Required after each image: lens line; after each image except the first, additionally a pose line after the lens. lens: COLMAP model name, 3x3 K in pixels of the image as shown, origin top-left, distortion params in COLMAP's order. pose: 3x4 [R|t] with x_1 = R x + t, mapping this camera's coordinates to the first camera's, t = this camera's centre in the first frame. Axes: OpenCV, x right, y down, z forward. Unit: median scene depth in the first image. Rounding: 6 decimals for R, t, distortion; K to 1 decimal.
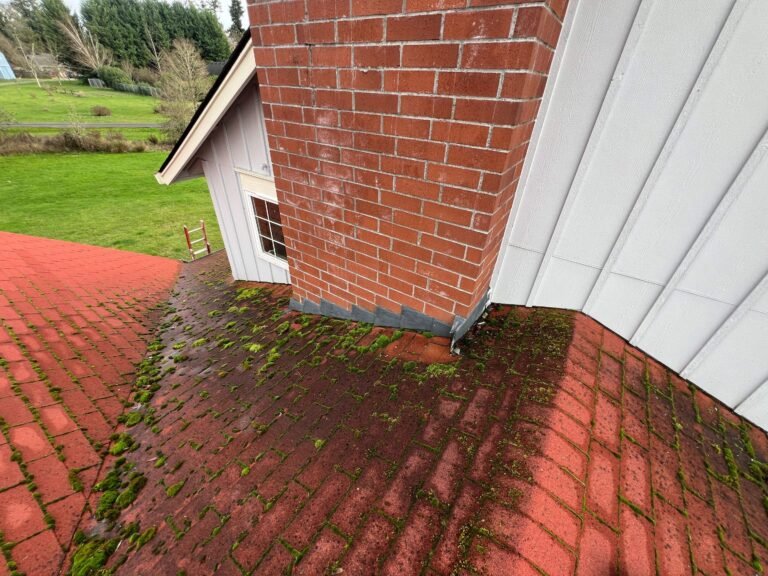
lens RADIAL K [[308.4, 0, 381.9], [0, 308.4, 288.3], [0, 0, 1]] dist [0.000643, 0.000388]
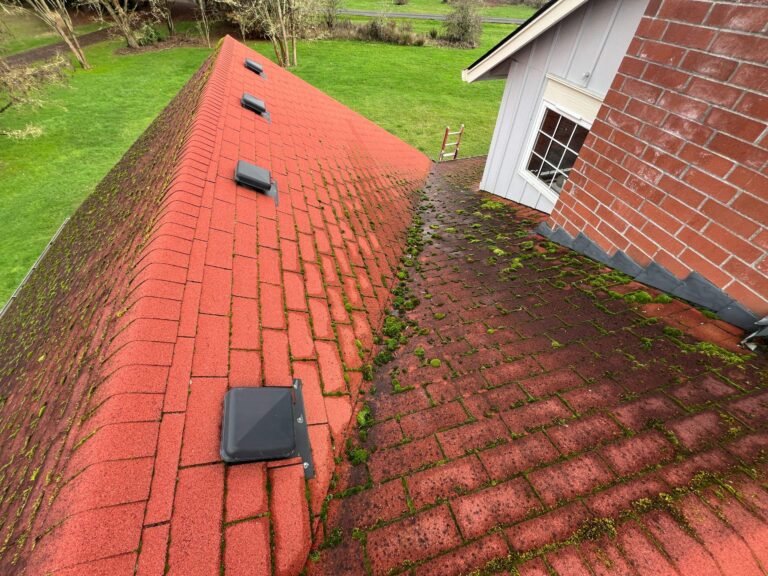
lens RADIAL K [[308.4, 0, 383.0], [0, 308.4, 287.5], [0, 0, 1]] dist [0.000643, 0.000388]
pose [[0.763980, 0.449379, -0.463026, -0.154079], [-0.334995, 0.889553, 0.310603, 0.101107], [0.551465, -0.082183, 0.830140, -0.182811]]
